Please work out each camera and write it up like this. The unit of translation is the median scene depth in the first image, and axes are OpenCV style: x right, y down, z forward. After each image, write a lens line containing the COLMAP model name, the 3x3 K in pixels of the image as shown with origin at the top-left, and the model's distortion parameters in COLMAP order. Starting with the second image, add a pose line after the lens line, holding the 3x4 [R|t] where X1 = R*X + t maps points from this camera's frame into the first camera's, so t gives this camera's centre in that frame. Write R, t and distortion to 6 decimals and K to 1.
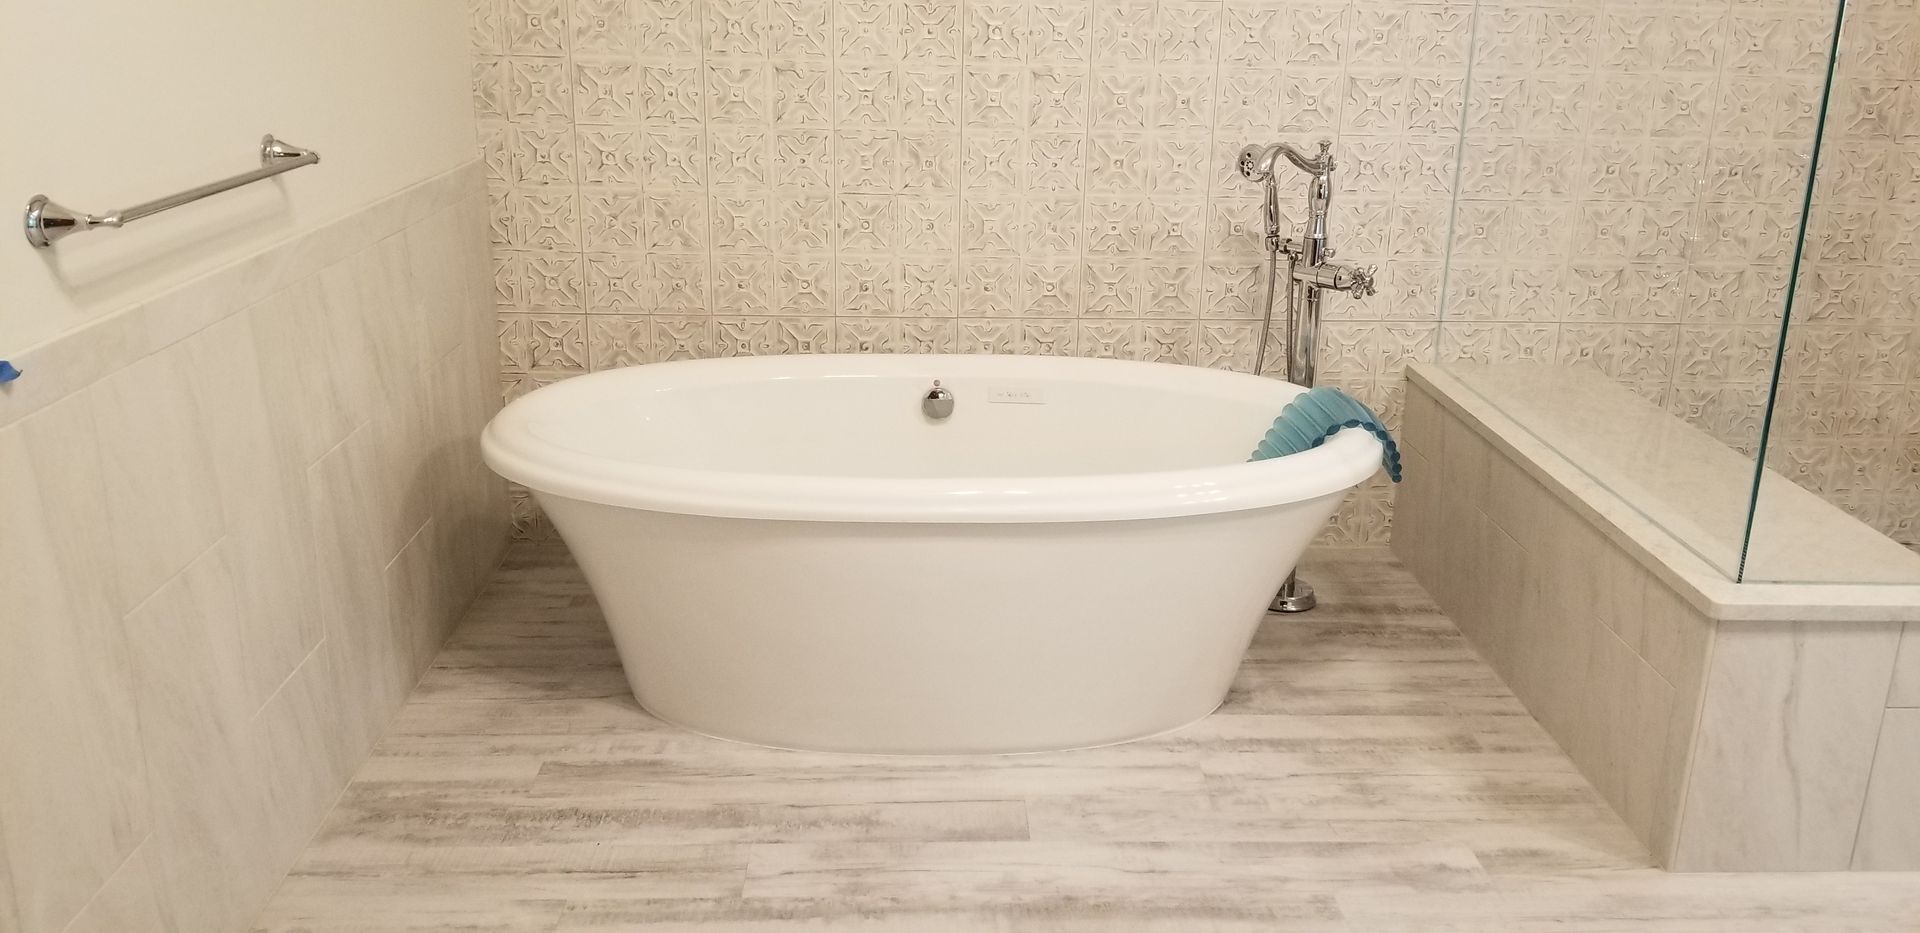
lens RADIAL K [[1522.3, 0, 939.6], [0, 1522.3, 454.7], [0, 0, 1]] dist [0.059657, -0.089590]
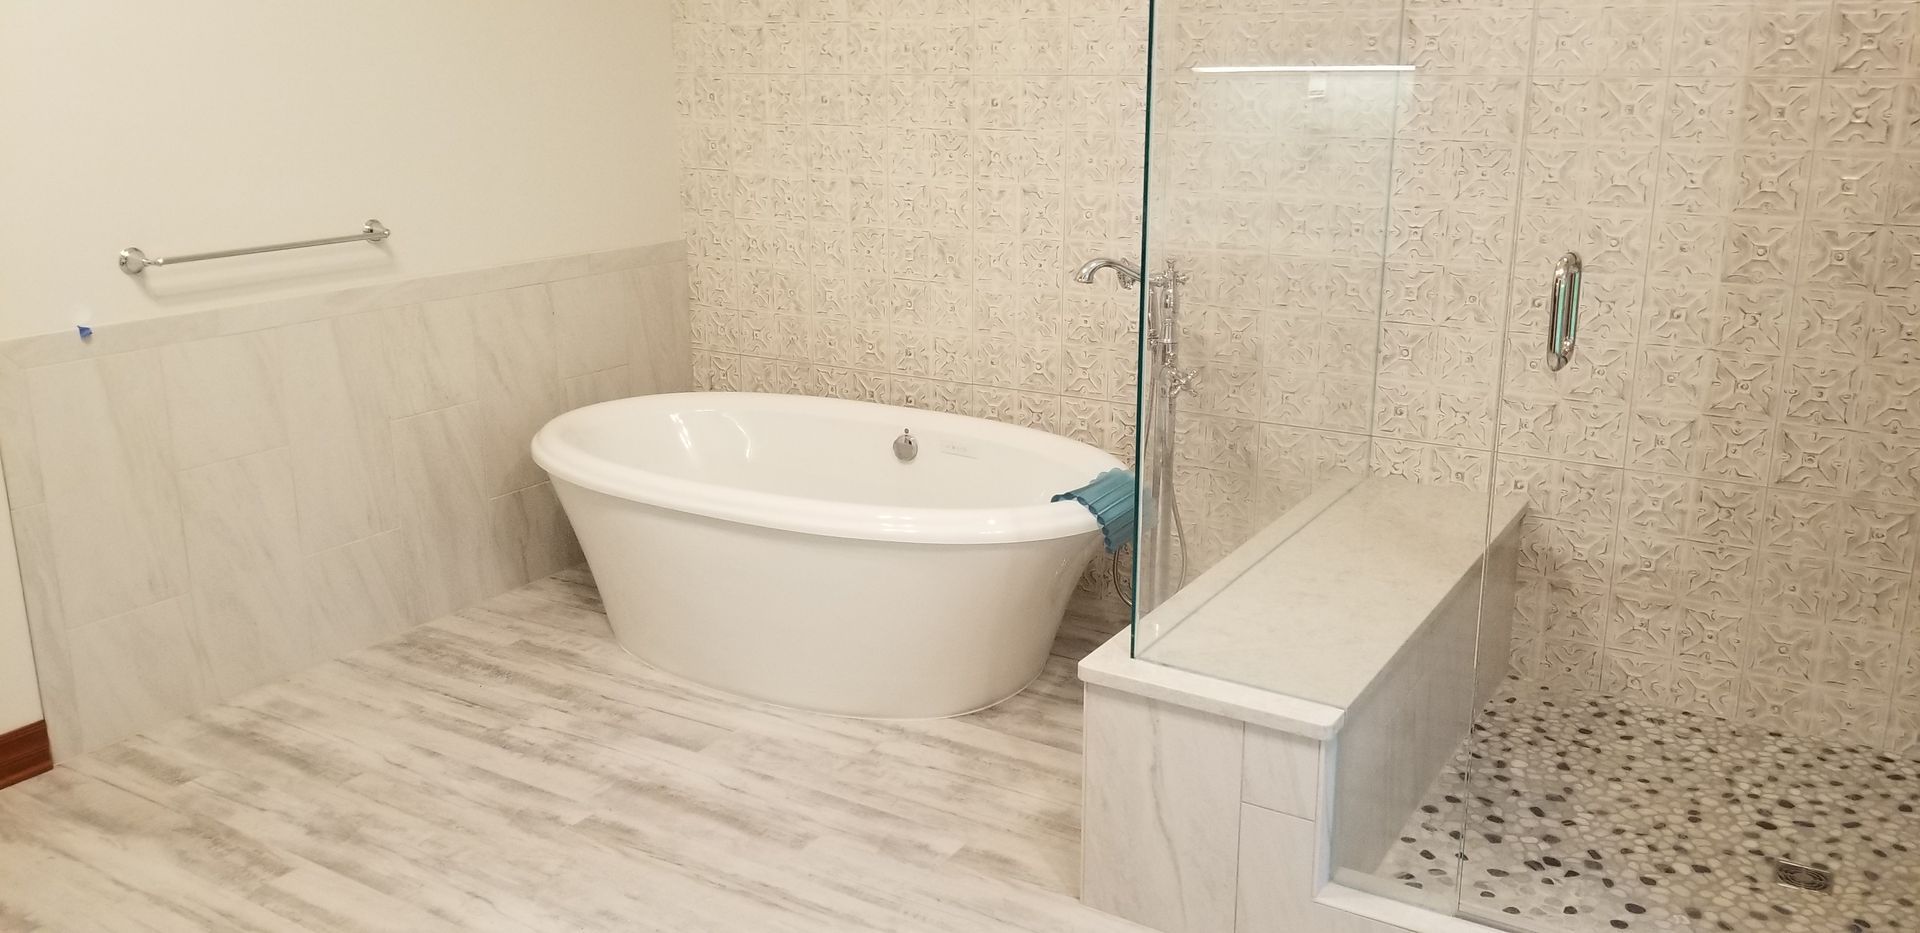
lens RADIAL K [[1522.3, 0, 936.7], [0, 1522.3, 448.6], [0, 0, 1]] dist [0.059657, -0.089590]
pose [[0.818847, 0.122712, -0.560742, 0.721092], [-0.151448, 0.988453, -0.004846, -0.030596], [0.553672, 0.088891, 0.827977, -0.025286]]
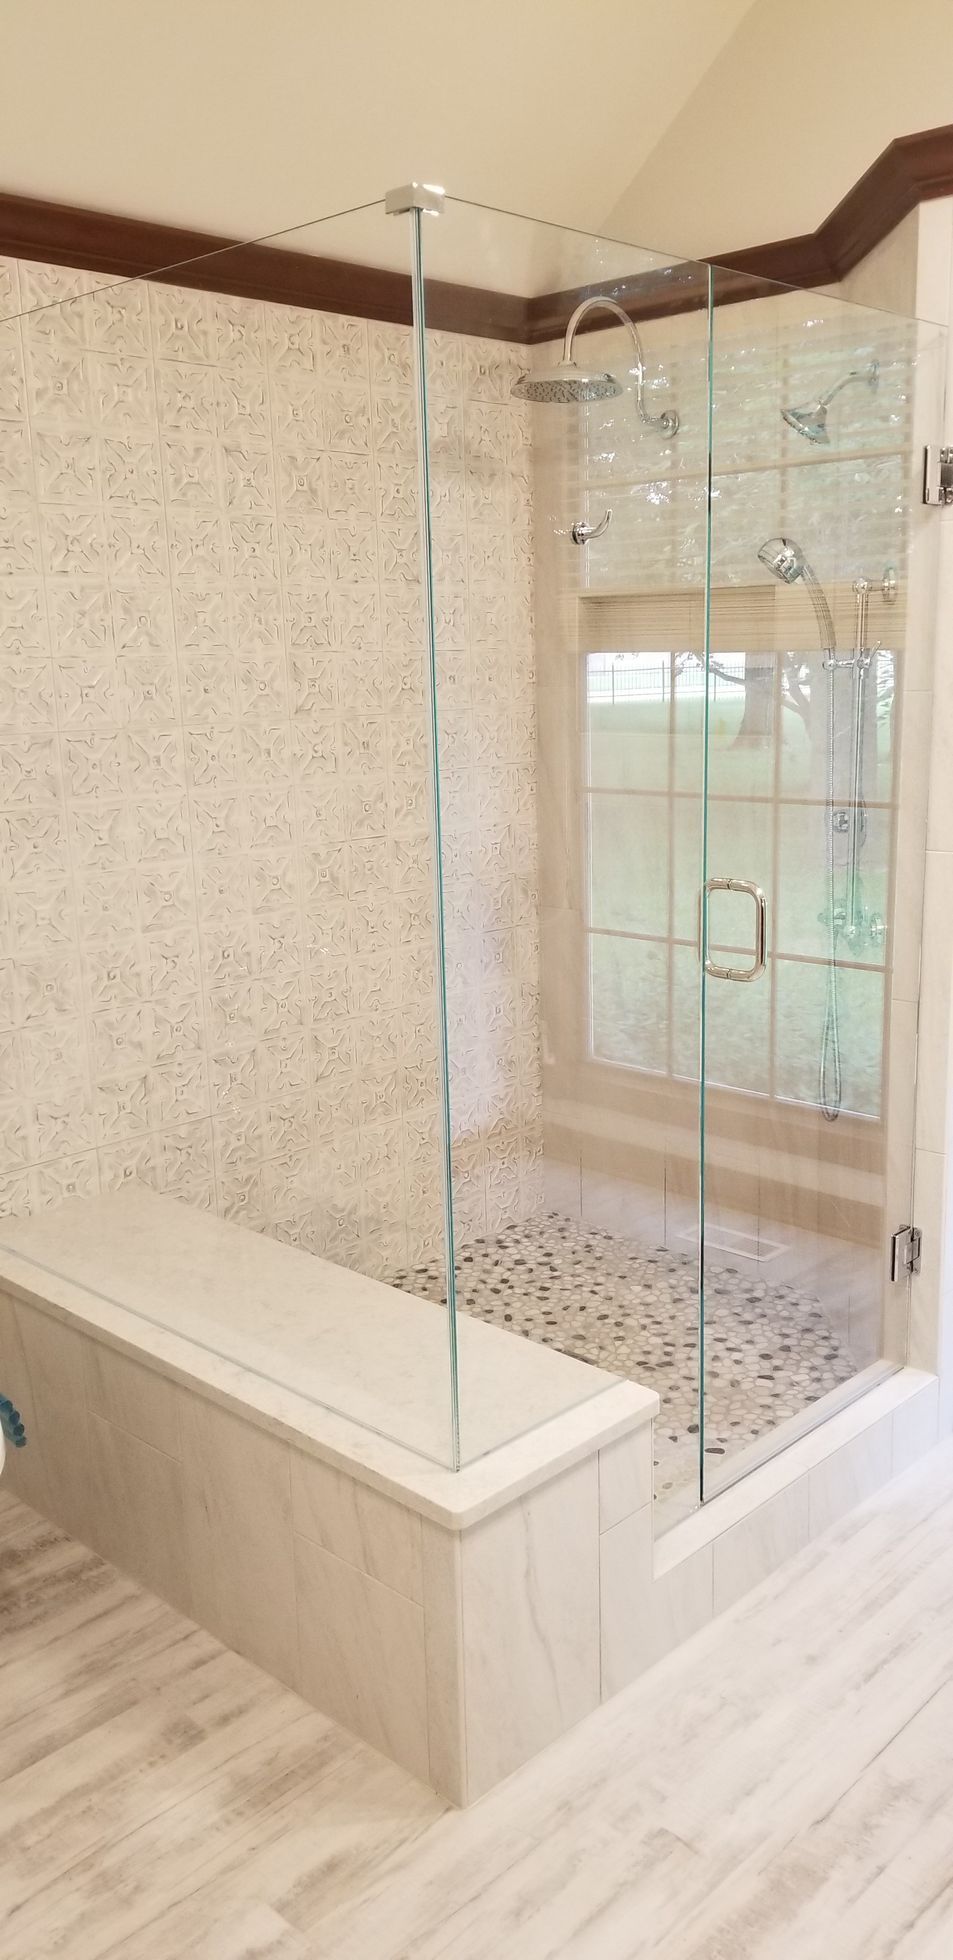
lens RADIAL K [[1554.0, 0, 523.4], [0, 1554.0, 992.5], [0, 0, 1]] dist [0.059657, -0.089590]
pose [[0.701449, -0.187348, 0.687656, -0.026159], [0.238667, 0.970873, 0.021054, -0.143924], [-0.671571, 0.149352, 0.725732, 0.183177]]
